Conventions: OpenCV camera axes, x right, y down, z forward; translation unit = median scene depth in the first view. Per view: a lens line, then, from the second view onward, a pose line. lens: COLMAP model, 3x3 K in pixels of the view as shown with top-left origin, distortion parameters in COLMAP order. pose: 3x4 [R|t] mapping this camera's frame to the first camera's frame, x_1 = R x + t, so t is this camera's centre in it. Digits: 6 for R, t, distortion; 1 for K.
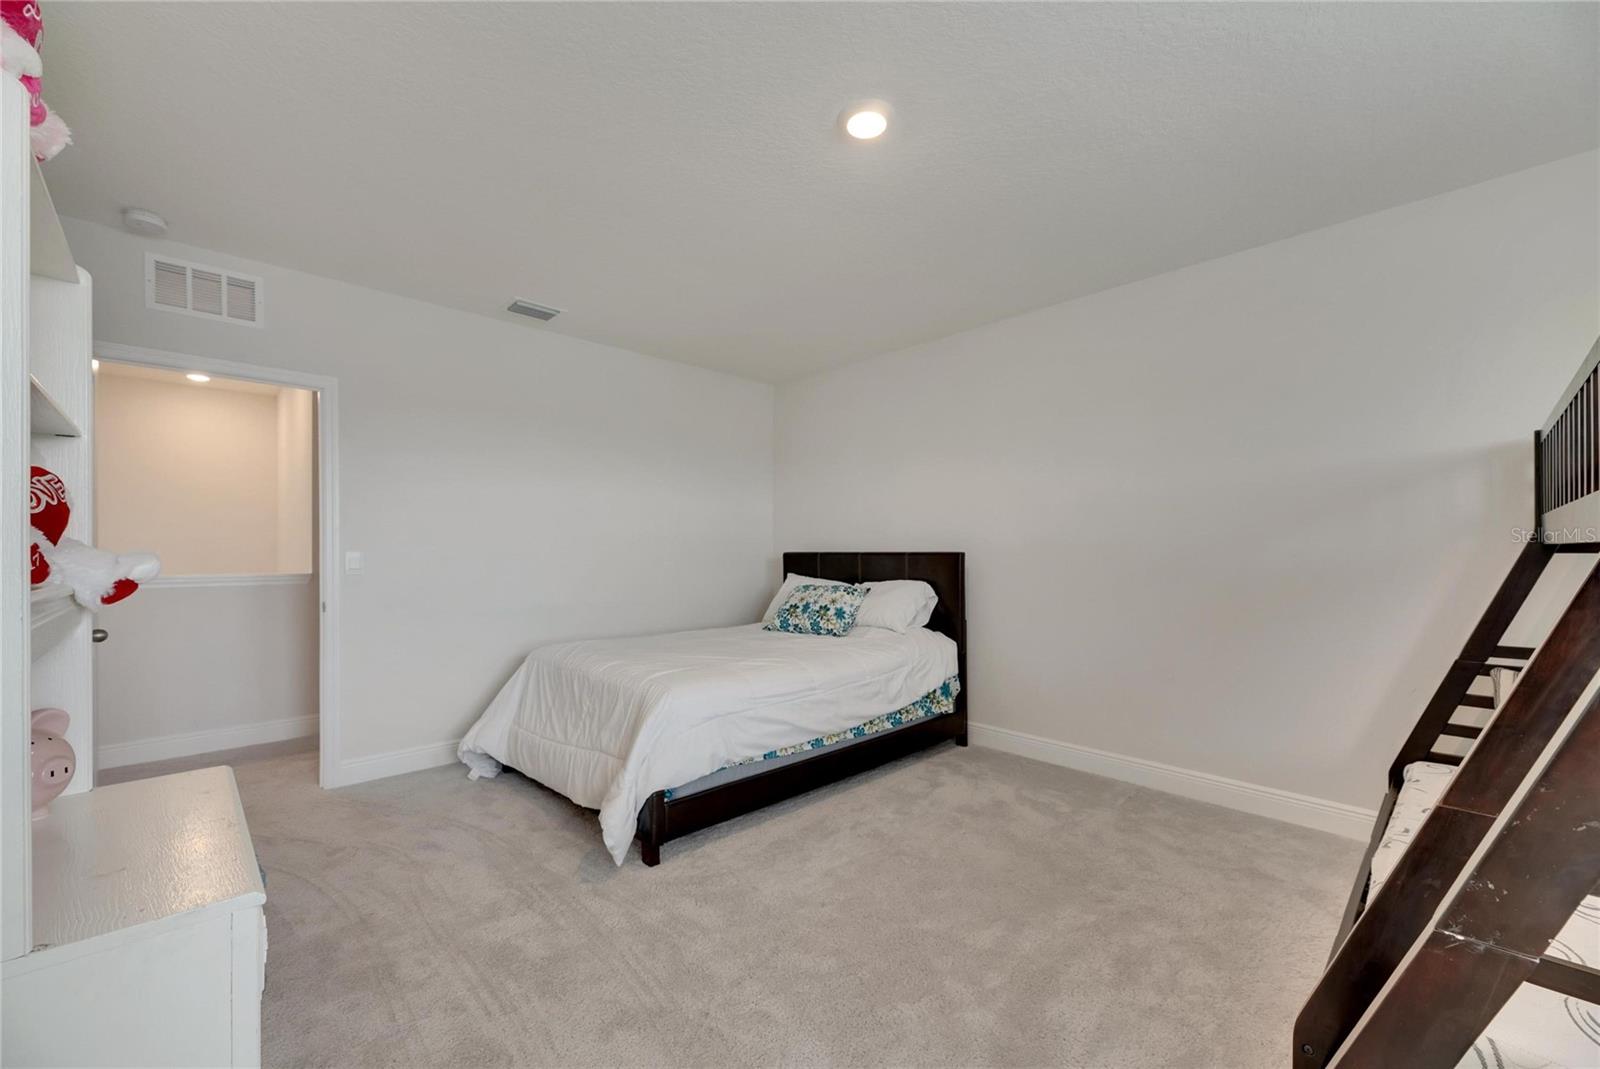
lens RADIAL K [[639.2, 0, 797.5], [0, 639.2, 544.0], [0, 0, 1]] dist [0.009751, -0.001615]
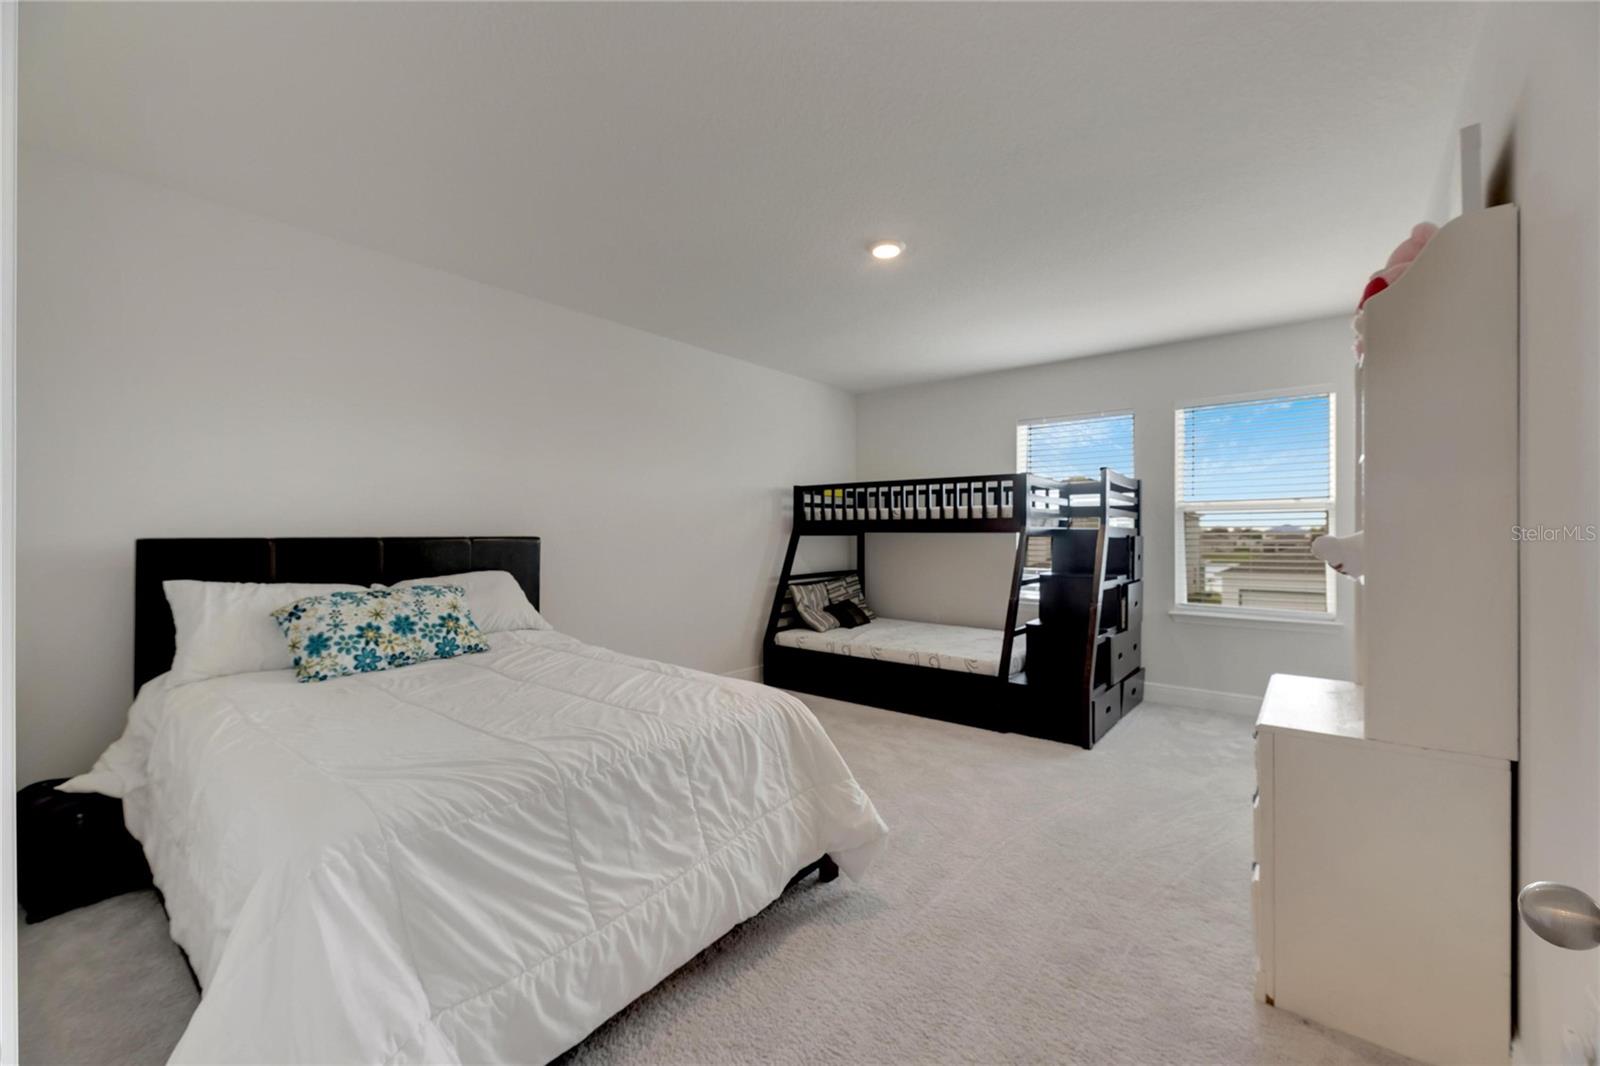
lens RADIAL K [[639.2, 0, 799.3], [0, 639.2, 534.6], [0, 0, 1]] dist [0.009751, -0.001615]
pose [[-0.159200, 0.000304, 0.987246, -0.688045], [-0.012553, 0.999918, -0.002332, 0.006131], [-0.987167, -0.012764, -0.159183, 0.719718]]
